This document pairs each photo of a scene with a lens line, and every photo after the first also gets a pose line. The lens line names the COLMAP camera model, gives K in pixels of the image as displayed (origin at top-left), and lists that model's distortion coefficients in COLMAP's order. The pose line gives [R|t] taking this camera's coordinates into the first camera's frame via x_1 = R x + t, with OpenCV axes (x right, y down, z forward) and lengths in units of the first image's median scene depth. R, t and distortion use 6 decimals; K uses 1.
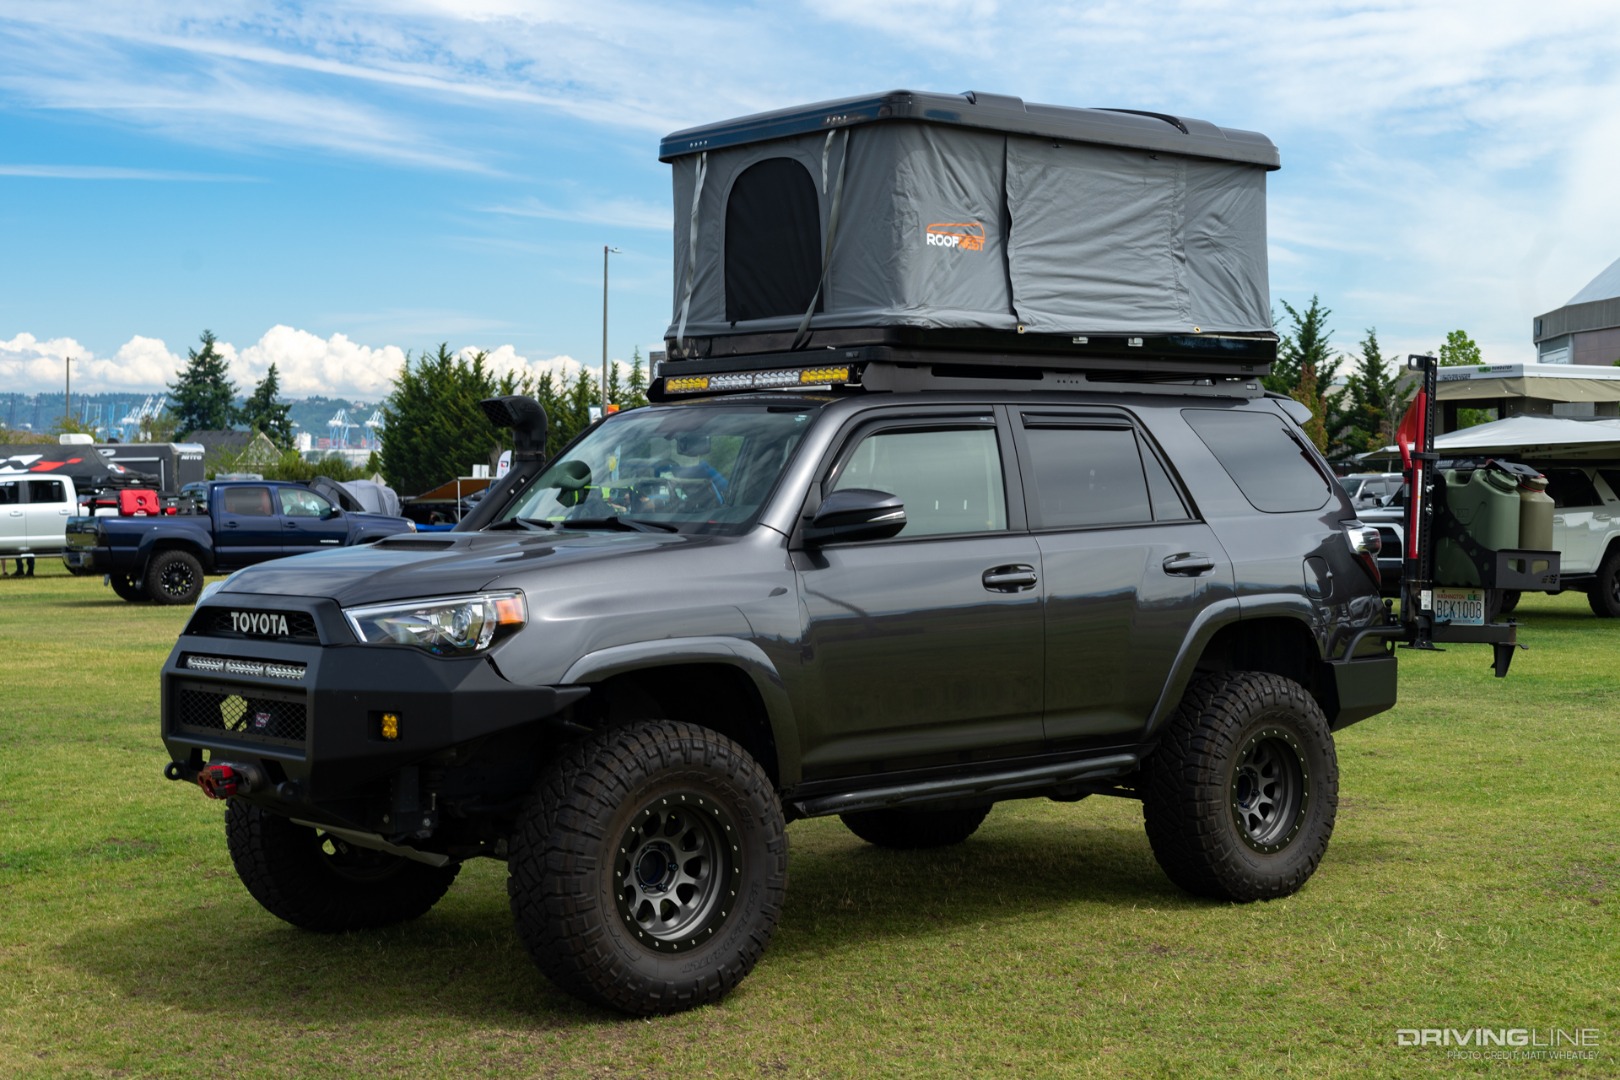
lens RADIAL K [[2331.3, 0, 812.3], [0, 2331.3, 534.1], [0, 0, 1]] dist [0.001728, 0.000000]
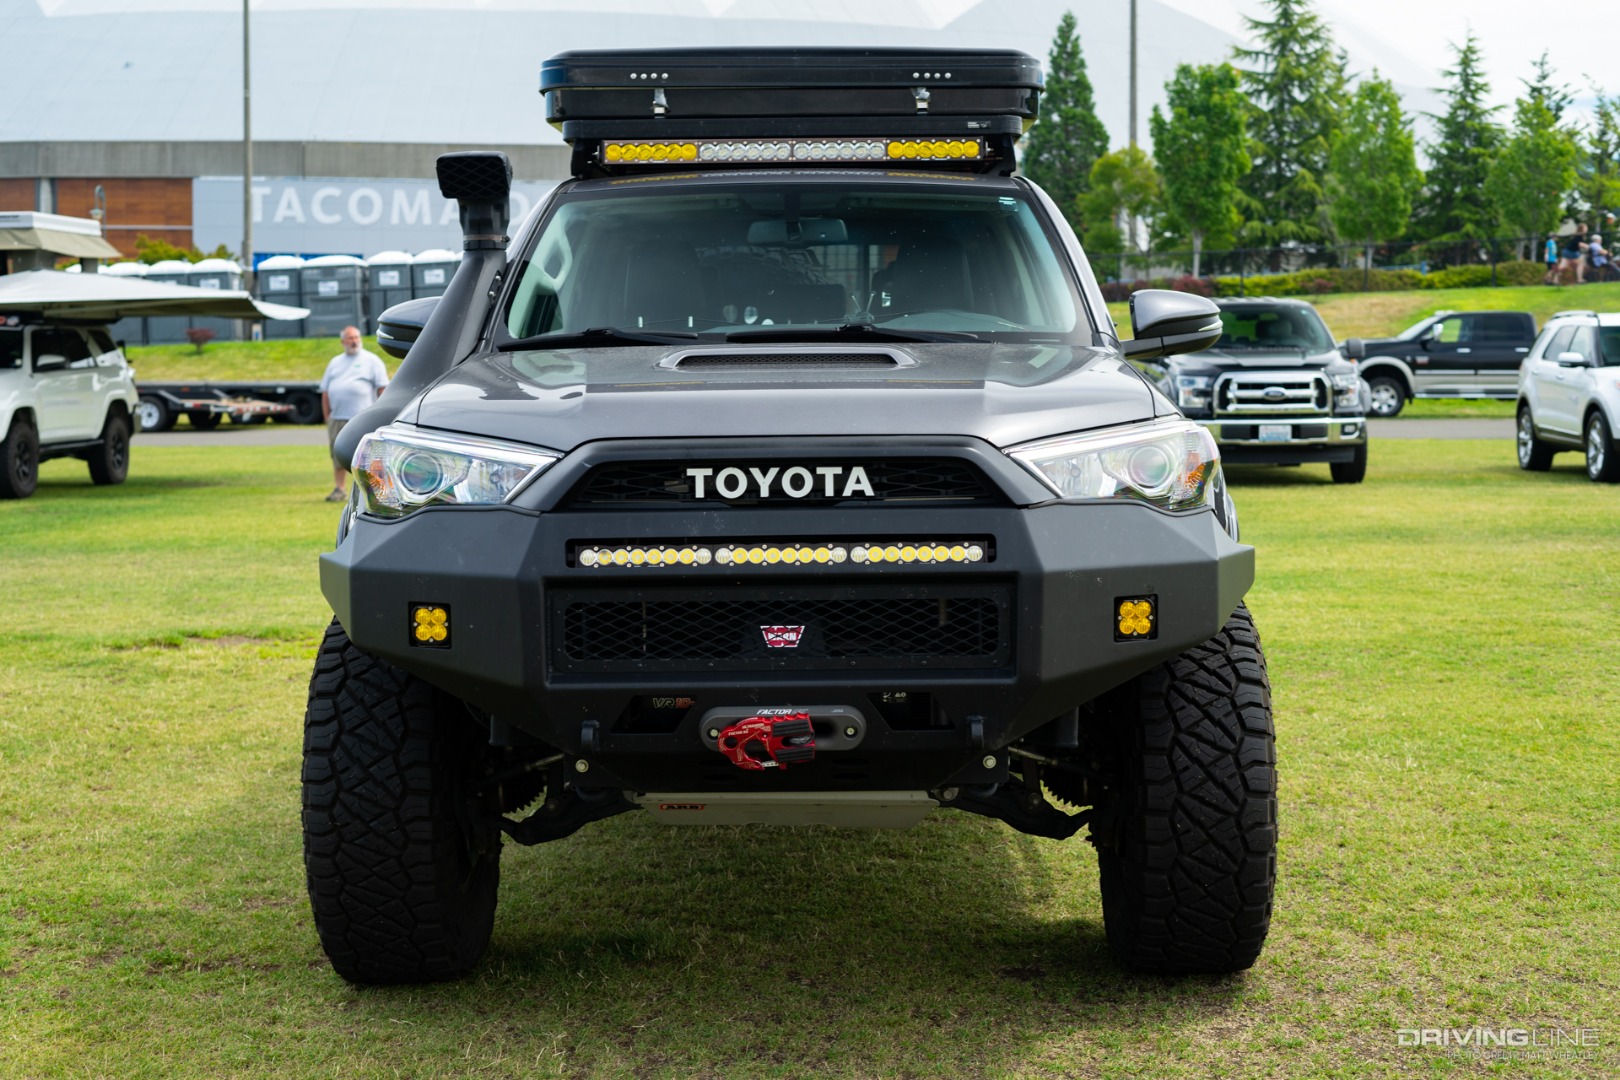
lens RADIAL K [[2331.3, 0, 810.4], [0, 2331.3, 541.3], [0, 0, 1]] dist [0.001728, 0.000000]
pose [[0.657415, -0.057662, 0.751319, -0.693168], [0.016728, 0.997939, 0.061953, 0.015464], [-0.753343, -0.028161, 0.657024, 0.579591]]
